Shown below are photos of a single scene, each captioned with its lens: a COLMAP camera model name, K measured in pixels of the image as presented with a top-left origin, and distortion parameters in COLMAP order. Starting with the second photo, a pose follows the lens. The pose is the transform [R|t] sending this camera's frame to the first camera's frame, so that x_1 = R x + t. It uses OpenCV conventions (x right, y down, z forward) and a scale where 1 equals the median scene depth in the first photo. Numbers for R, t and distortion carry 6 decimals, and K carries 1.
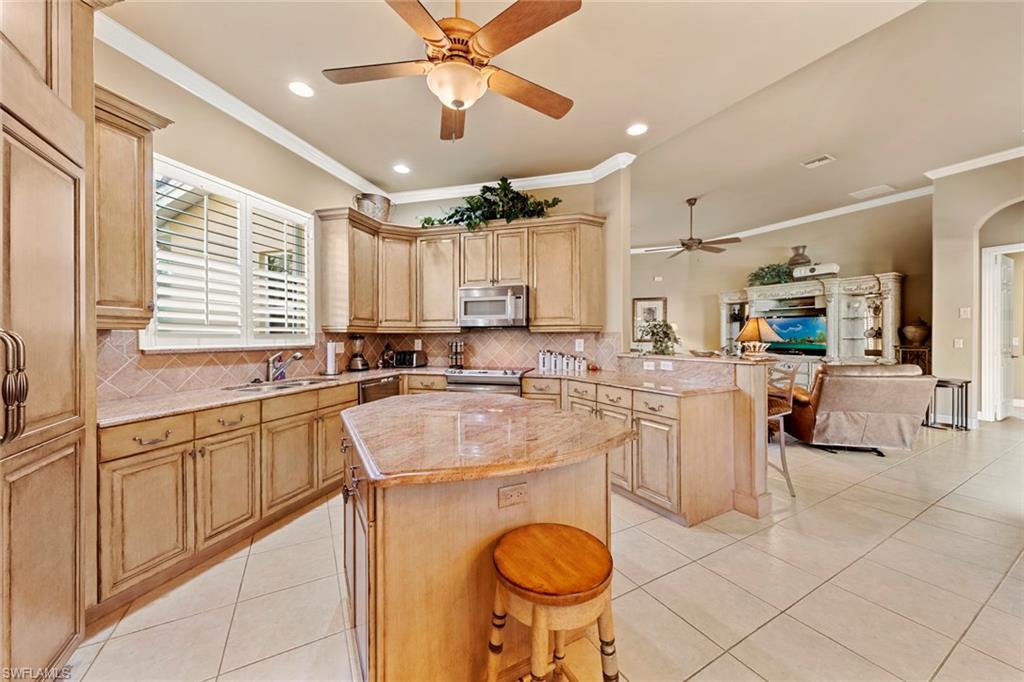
lens RADIAL K [[369.0, 0, 512.0], [0, 369.0, 341.0], [0, 0, 1]] dist [0.000594, 0.000110]
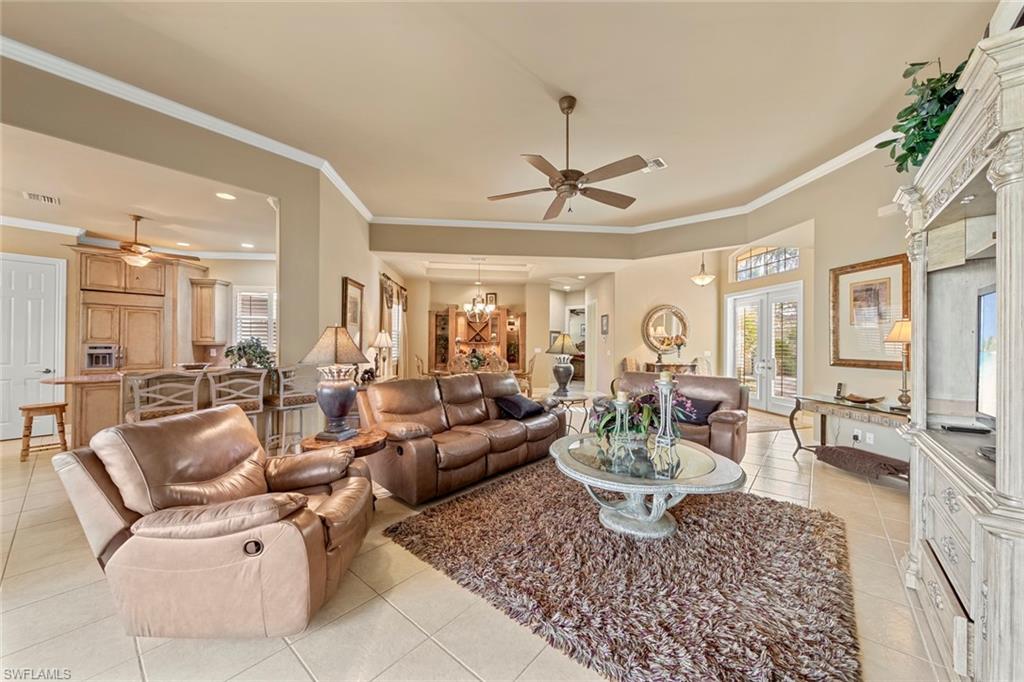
lens RADIAL K [[369.0, 0, 512.0], [0, 369.0, 341.0], [0, 0, 1]] dist [0.000594, 0.000110]
pose [[0.354863, 0.001124, -0.934917, 0.923843], [-0.018379, 0.999814, -0.005773, -0.026224], [0.934737, 0.019231, 0.354818, 0.711989]]
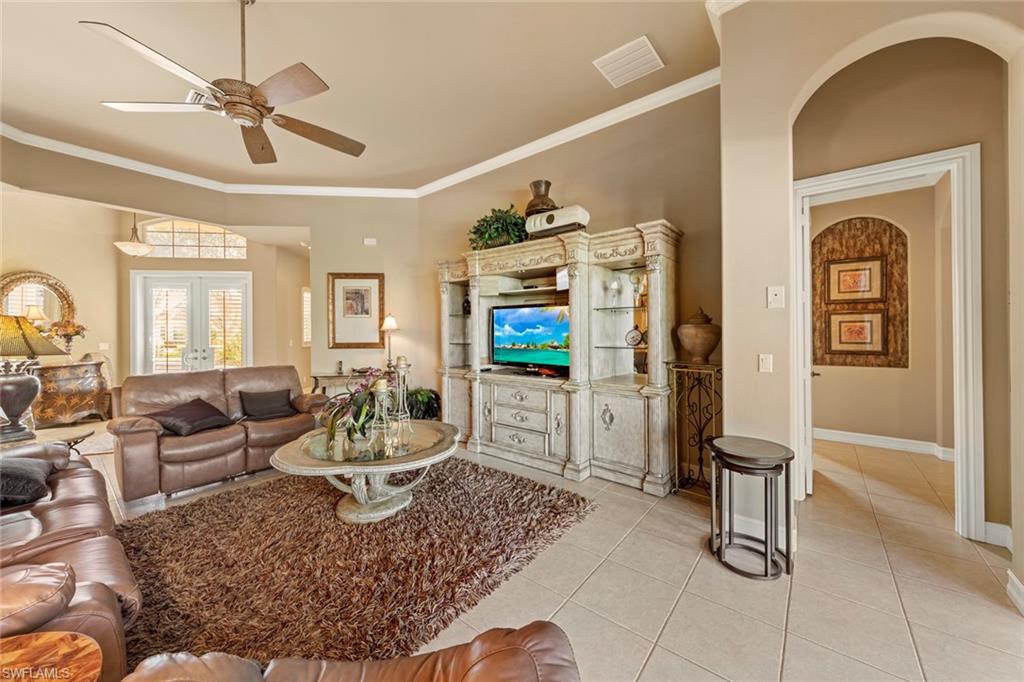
lens RADIAL K [[369.8, 0, 515.2], [0, 369.8, 331.9], [0, 0, 1]] dist [-0.000511, -0.000018]
pose [[0.929647, -0.002952, 0.368439, 0.584900], [0.006607, 0.999941, -0.008659, -0.024226], [-0.368392, 0.010484, 0.929612, 0.536871]]
